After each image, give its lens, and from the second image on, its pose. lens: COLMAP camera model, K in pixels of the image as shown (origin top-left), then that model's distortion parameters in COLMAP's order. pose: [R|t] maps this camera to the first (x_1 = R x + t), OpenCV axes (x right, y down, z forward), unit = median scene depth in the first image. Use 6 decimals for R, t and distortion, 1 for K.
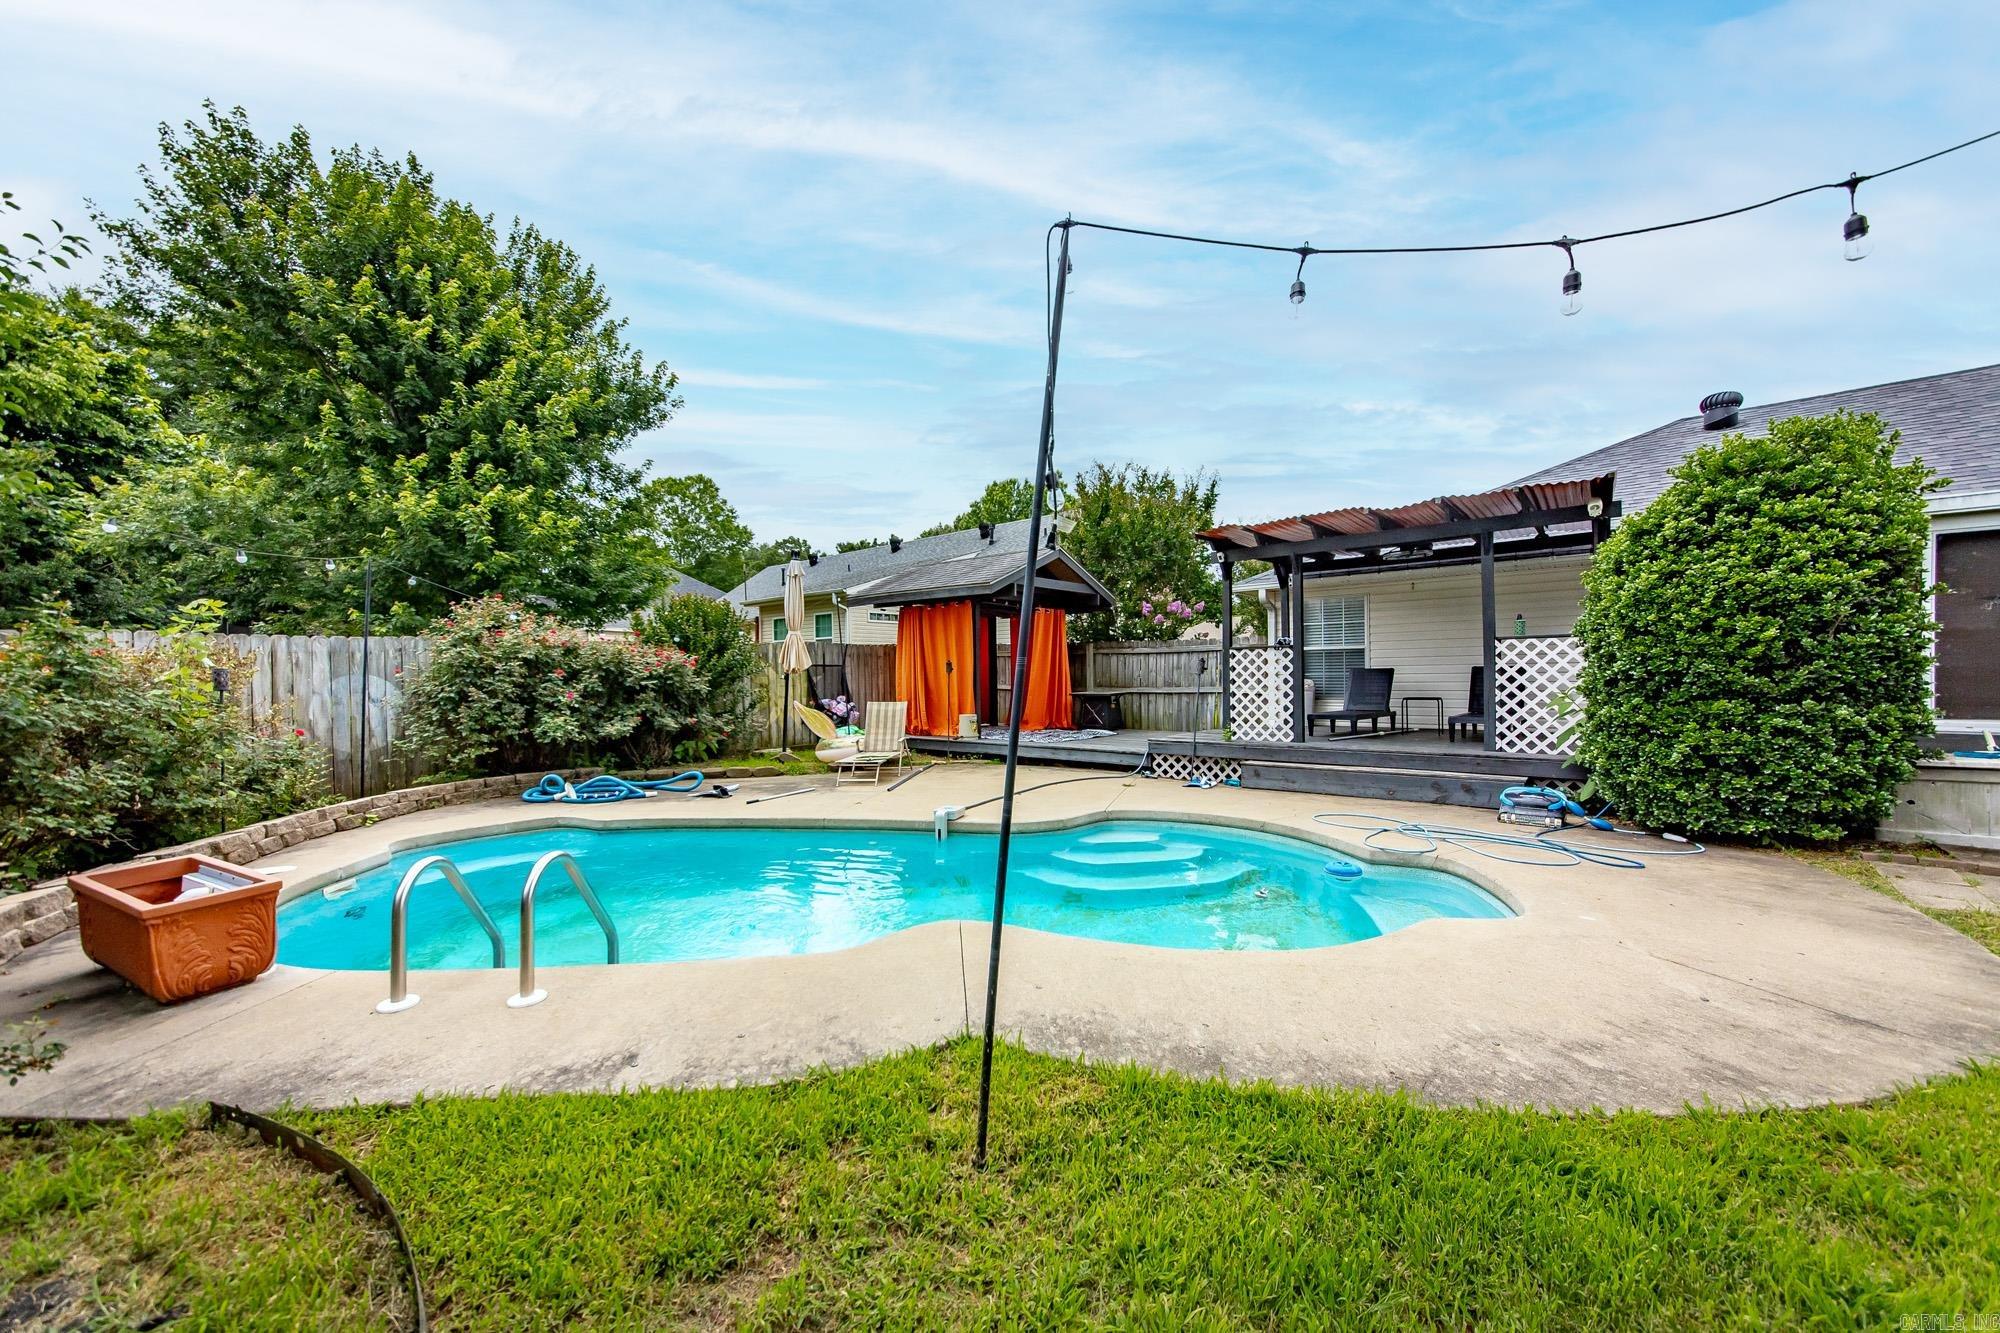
lens RADIAL K [[762.9, 0, 996.8], [0, 762.9, 682.6], [0, 0, 1]] dist [0.001843, 0.000128]
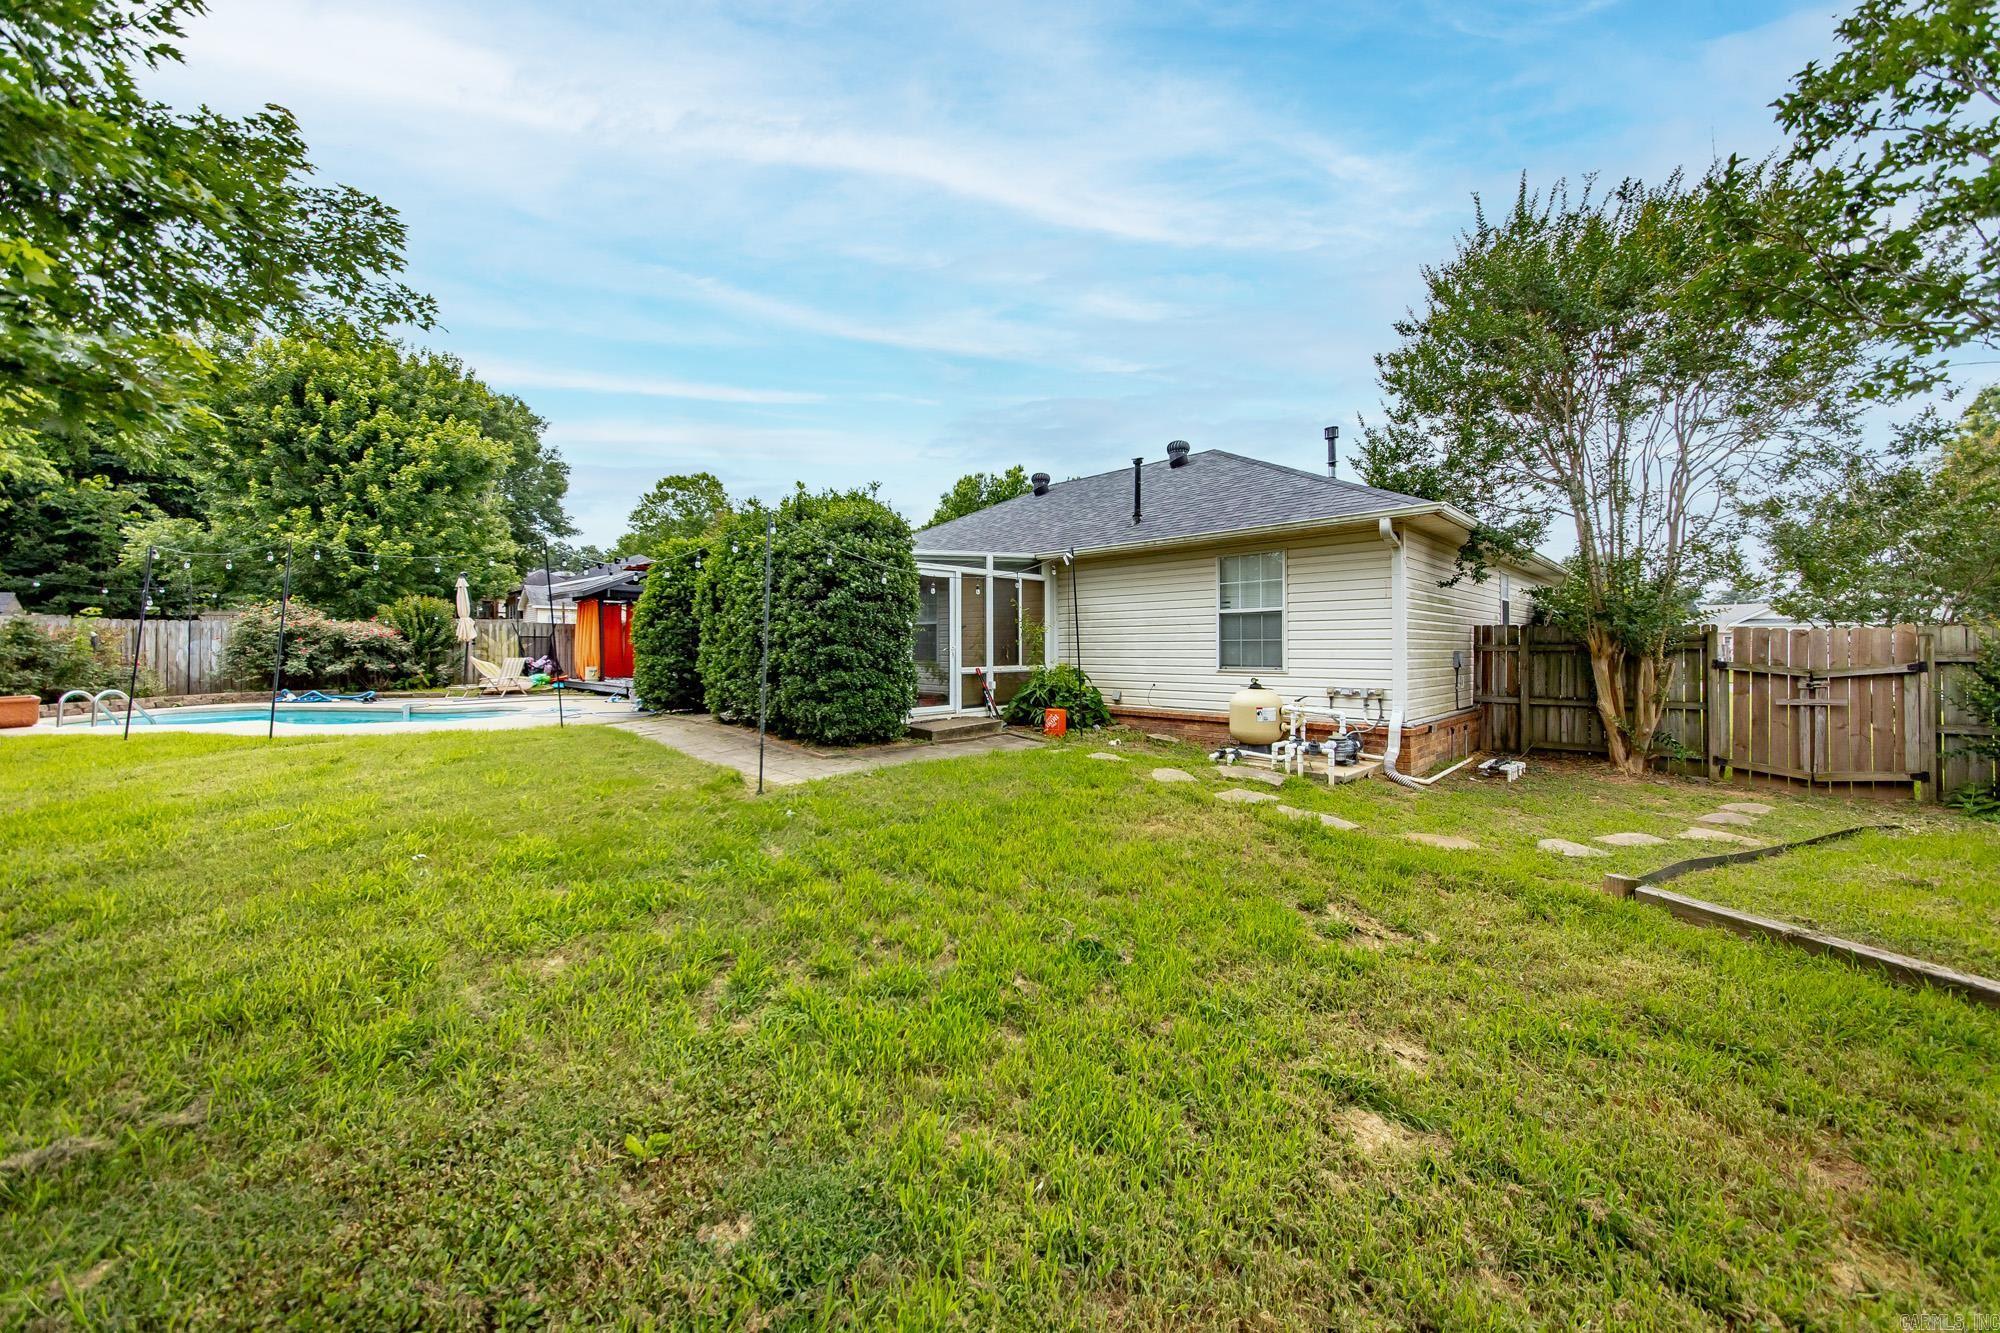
lens RADIAL K [[724.1, 0, 998.2], [0, 724.1, 644.3], [0, 0, 1]] dist [-0.004798, 0.001354]
pose [[0.997364, 0.011828, -0.071590, 0.855646], [-0.012687, 0.999853, -0.011557, -0.001104], [0.071443, 0.012435, 0.997367, -0.460704]]
